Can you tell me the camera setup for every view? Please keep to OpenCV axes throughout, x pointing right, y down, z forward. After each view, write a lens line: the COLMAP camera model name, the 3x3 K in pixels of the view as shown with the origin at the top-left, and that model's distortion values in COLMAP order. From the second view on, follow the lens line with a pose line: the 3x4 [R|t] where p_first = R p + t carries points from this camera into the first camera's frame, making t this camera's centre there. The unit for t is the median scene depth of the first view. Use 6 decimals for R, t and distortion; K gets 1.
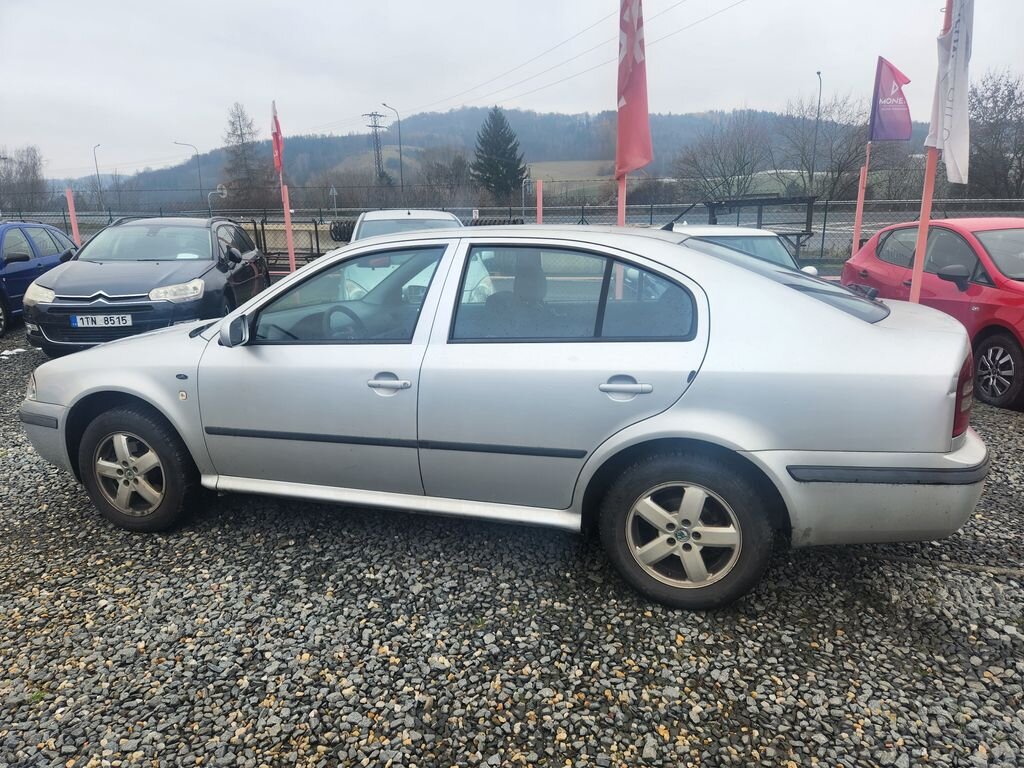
lens RADIAL K [[682.8, 0, 512.0], [0, 682.8, 384.0], [0, 0, 1]] dist [0.070597, -0.056747]
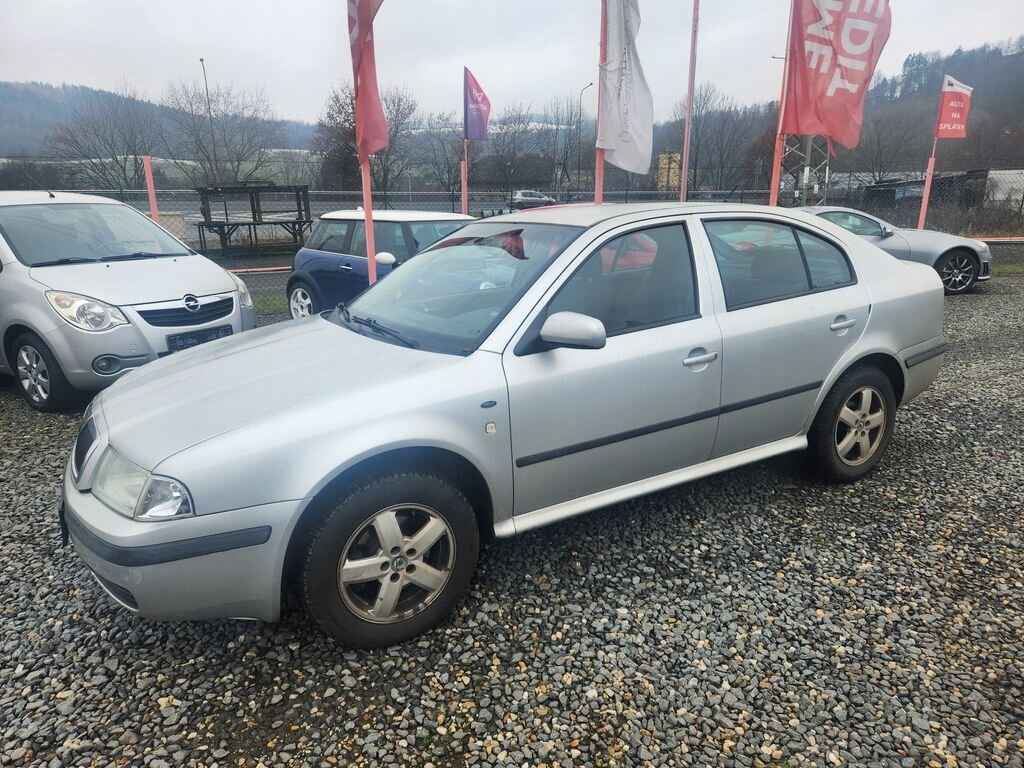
lens RADIAL K [[682.8, 0, 512.0], [0, 682.8, 384.0], [0, 0, 1]] dist [0.070597, -0.056747]
pose [[0.674906, -0.193527, 0.712074, -1.097415], [0.183445, 0.978704, 0.092122, -0.108308], [-0.714738, 0.068452, 0.696035, 0.489008]]
